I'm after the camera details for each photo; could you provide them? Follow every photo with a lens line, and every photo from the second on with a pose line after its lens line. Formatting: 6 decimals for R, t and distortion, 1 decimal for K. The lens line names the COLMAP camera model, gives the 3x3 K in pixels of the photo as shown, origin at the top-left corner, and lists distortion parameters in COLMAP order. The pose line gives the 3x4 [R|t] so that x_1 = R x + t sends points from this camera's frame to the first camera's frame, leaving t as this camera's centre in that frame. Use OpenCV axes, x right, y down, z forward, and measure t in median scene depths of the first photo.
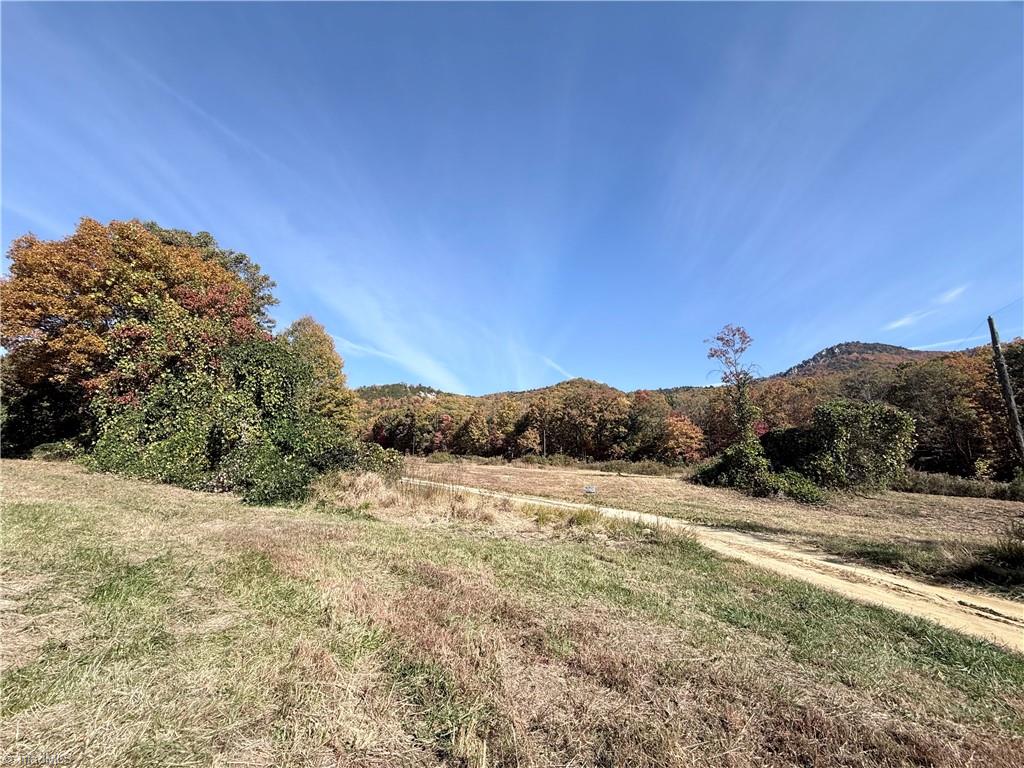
lens RADIAL K [[405.7, 0, 510.9], [0, 405.7, 384.4], [0, 0, 1]] dist [-0.001275, 0.000070]
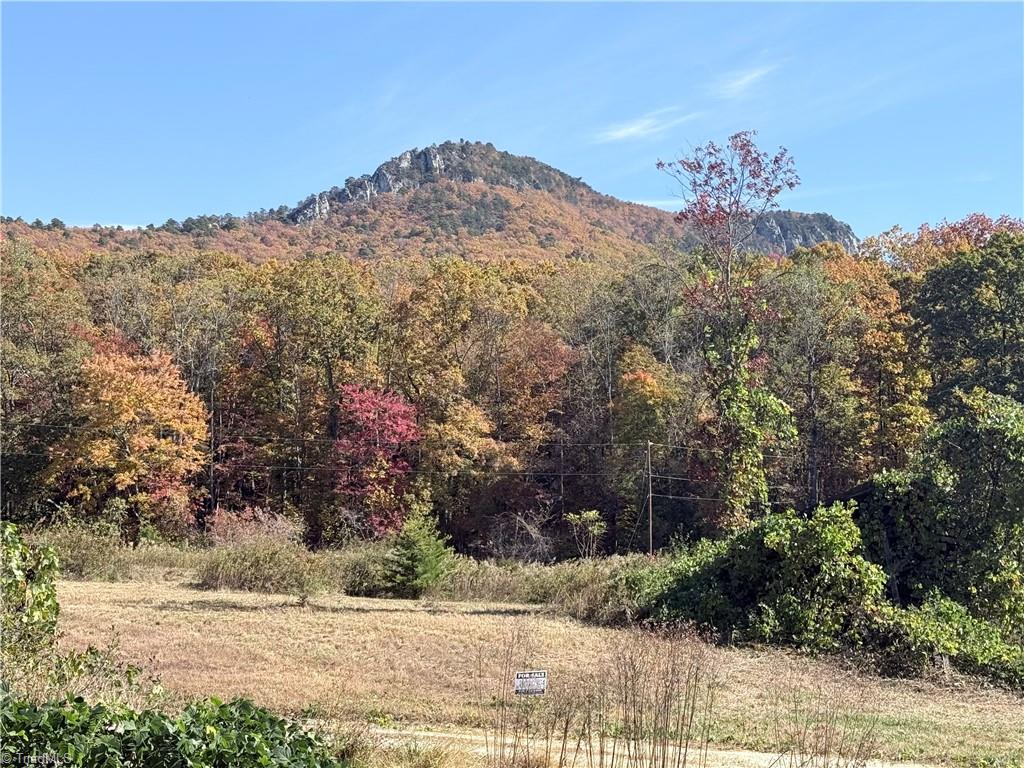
lens RADIAL K [[1633.9, 0, 512.0], [0, 1633.9, 384.0], [0, 0, 1]] dist [0.099436, 0.145533]
pose [[0.728101, 0.061358, 0.682719, -0.123731], [-0.141575, 0.987972, 0.062194, -0.002448], [-0.670691, -0.141940, 0.728030, 0.045922]]
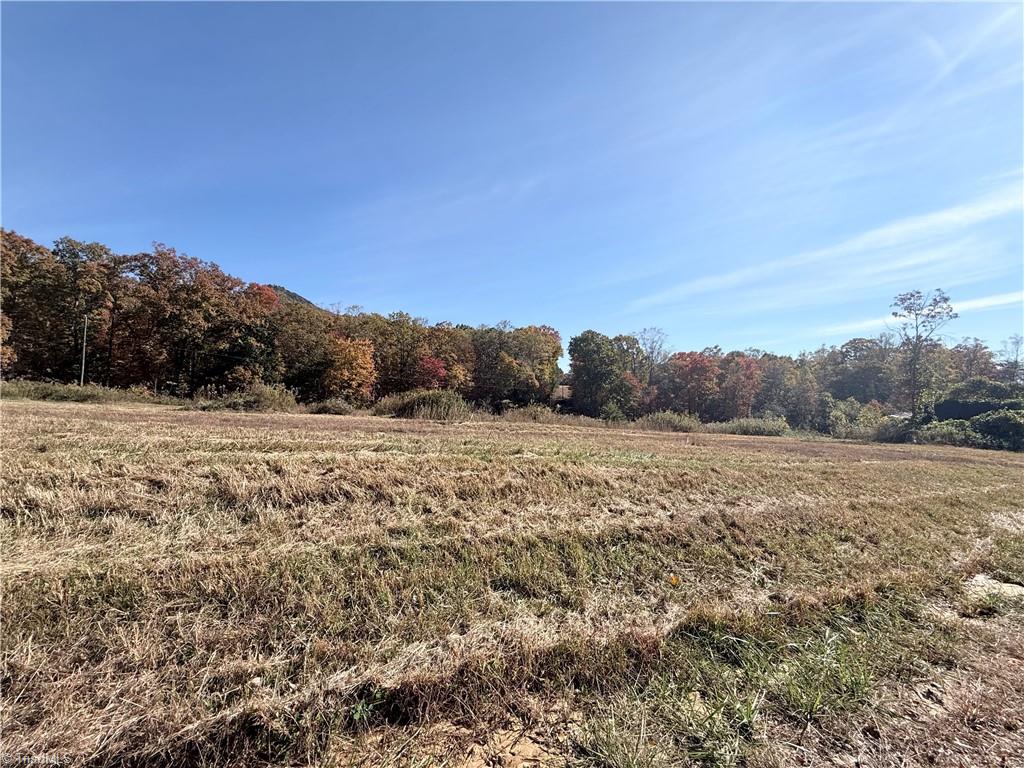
lens RADIAL K [[405.7, 0, 510.9], [0, 405.7, 384.4], [0, 0, 1]] dist [-0.001275, 0.000070]
pose [[0.272467, 0.054234, 0.960635, -0.192112], [-0.218078, 0.975908, 0.006757, 0.083953], [-0.937125, -0.211334, 0.277730, 0.461239]]
